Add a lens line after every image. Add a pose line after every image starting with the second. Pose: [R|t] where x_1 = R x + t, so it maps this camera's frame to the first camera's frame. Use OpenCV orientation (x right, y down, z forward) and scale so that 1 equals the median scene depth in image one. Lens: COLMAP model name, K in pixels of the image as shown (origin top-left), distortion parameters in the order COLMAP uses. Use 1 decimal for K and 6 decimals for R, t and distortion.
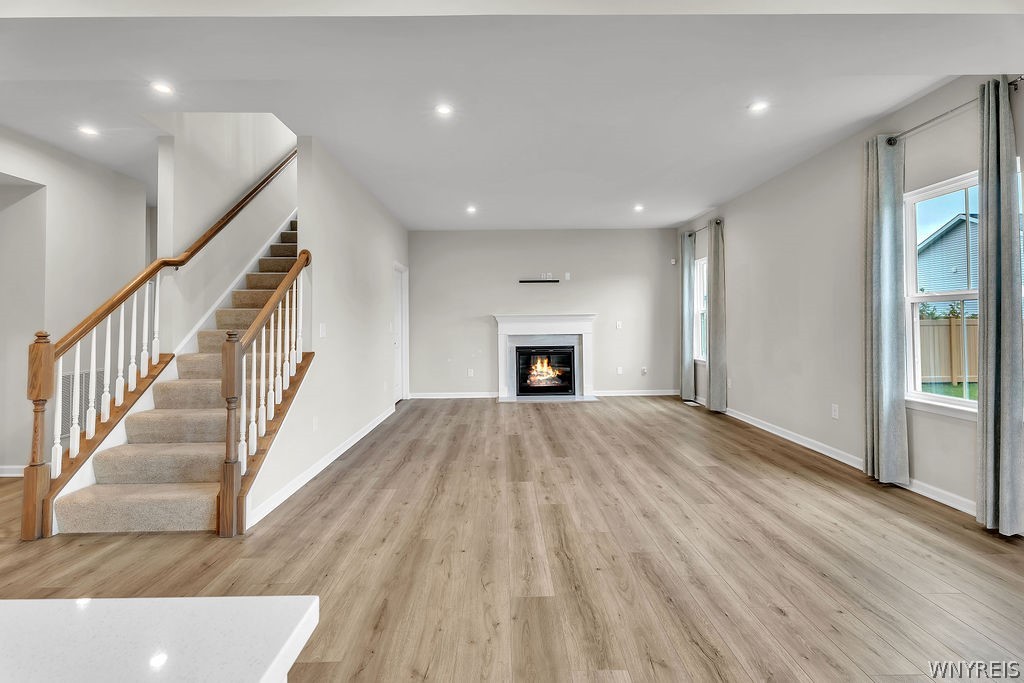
lens RADIAL K [[469.6, 0, 508.8], [0, 469.6, 310.5], [0, 0, 1]] dist [0.001393, 0.000741]
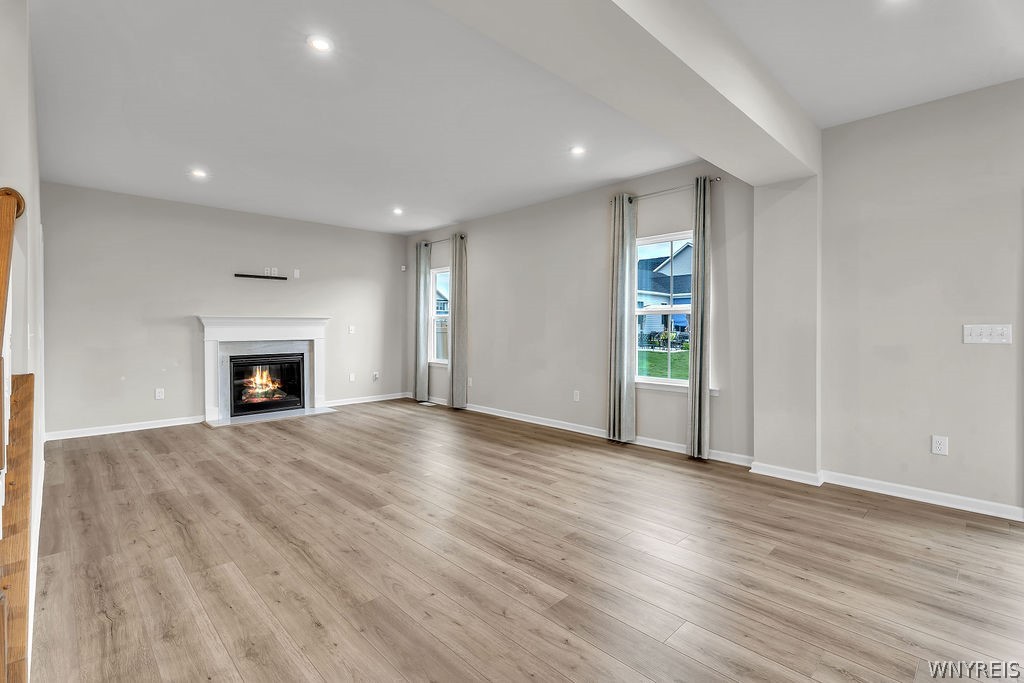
lens RADIAL K [[469.6, 0, 500.8], [0, 469.6, 328.7], [0, 0, 1]] dist [0.001393, 0.000741]
pose [[0.733214, 0.006646, 0.679966, -0.418082], [-0.025308, 0.999526, 0.017522, 0.010423], [-0.679527, -0.030056, 0.733034, 0.219955]]
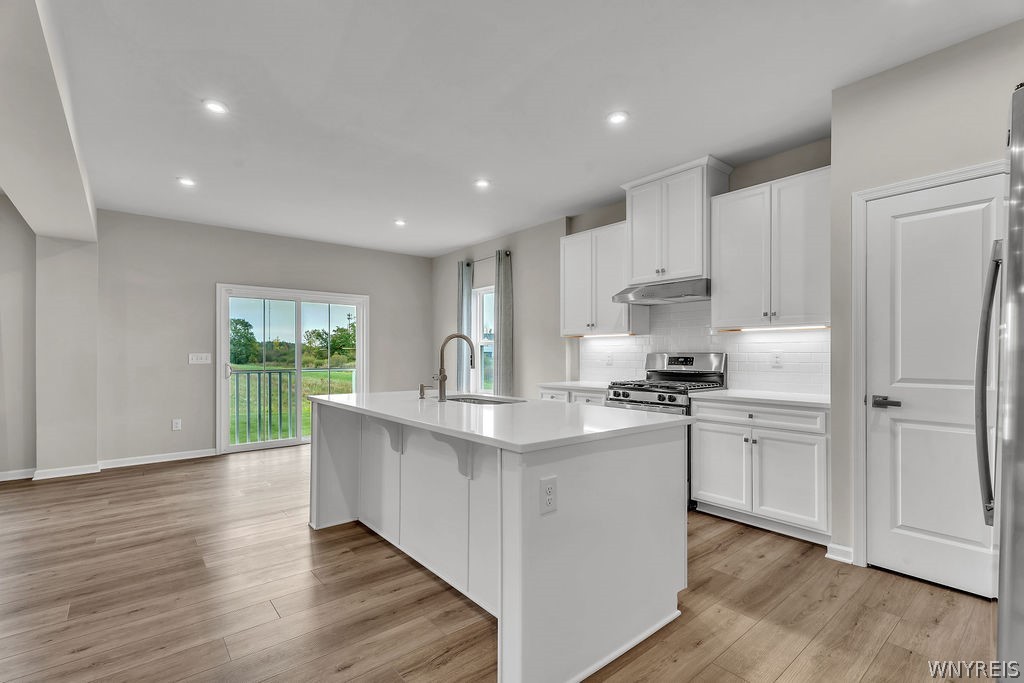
lens RADIAL K [[469.6, 0, 506.2], [0, 469.6, 354.1], [0, 0, 1]] dist [0.001393, 0.000741]
pose [[-0.622875, 0.011328, 0.782239, -1.059669], [-0.013150, 0.999602, -0.024946, 0.023454], [-0.782211, -0.025825, -0.622478, 0.425116]]
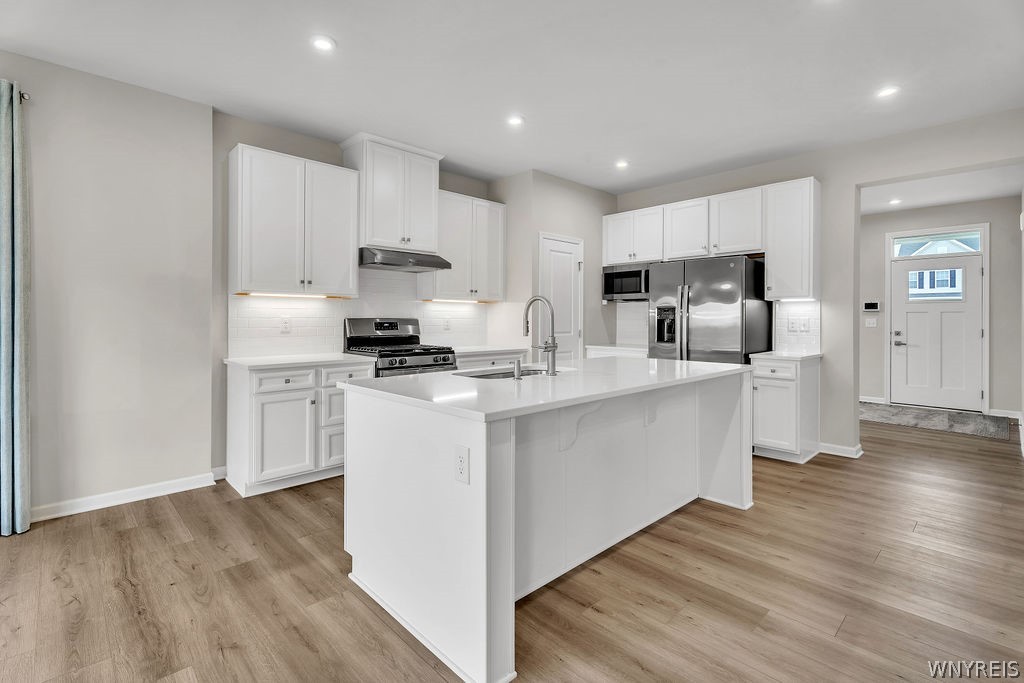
lens RADIAL K [[469.6, 0, 508.3], [0, 469.6, 320.8], [0, 0, 1]] dist [0.001393, 0.000741]
pose [[-0.736316, 0.012303, -0.676526, 0.210862], [0.024051, 0.999679, -0.007996, 0.009189], [0.676210, -0.022159, -0.736375, 0.473830]]
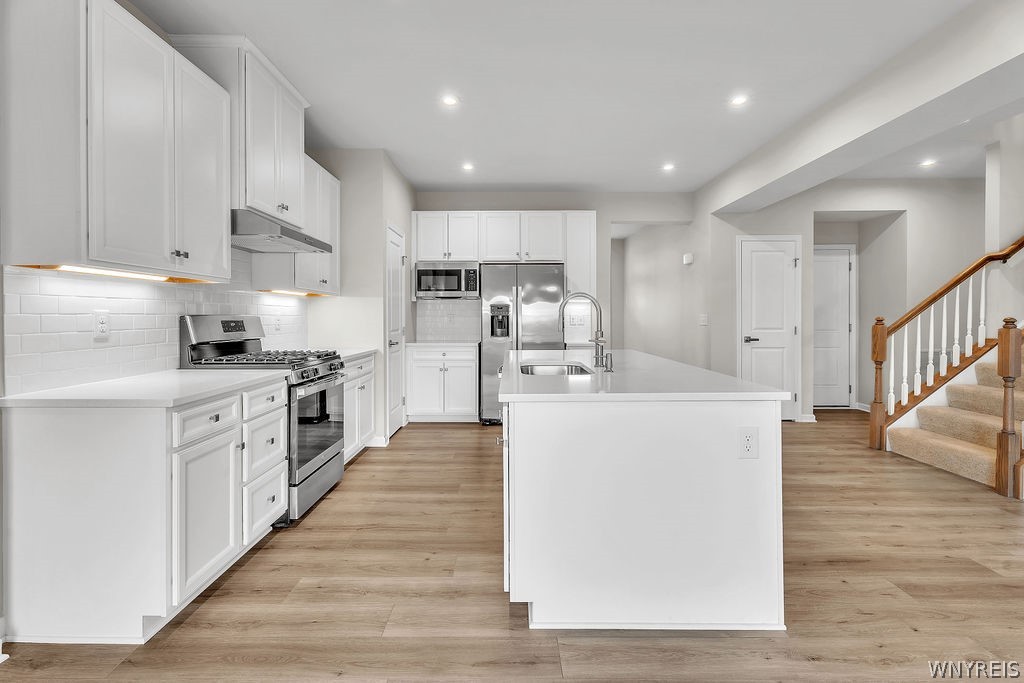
lens RADIAL K [[469.6, 0, 504.8], [0, 469.6, 319.7], [0, 0, 1]] dist [0.001393, 0.000741]
pose [[-0.023746, 0.016293, -0.999585, 0.456864], [0.028764, 0.999464, 0.015608, -0.005423], [0.999304, -0.028382, -0.024202, -0.149553]]
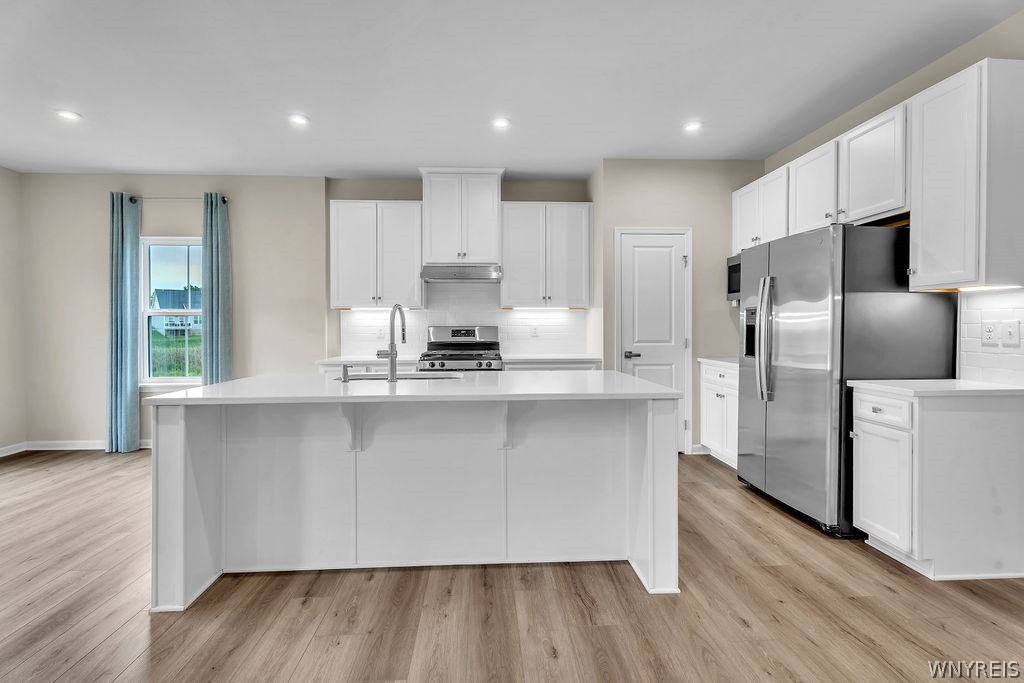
lens RADIAL K [[469.6, 0, 509.0], [0, 469.6, 329.9], [0, 0, 1]] dist [0.001393, 0.000741]
pose [[-0.999056, 0.015782, -0.040481, -0.478973], [0.016585, 0.999670, -0.019594, 0.025373], [0.040158, -0.020247, -0.998988, 0.733989]]
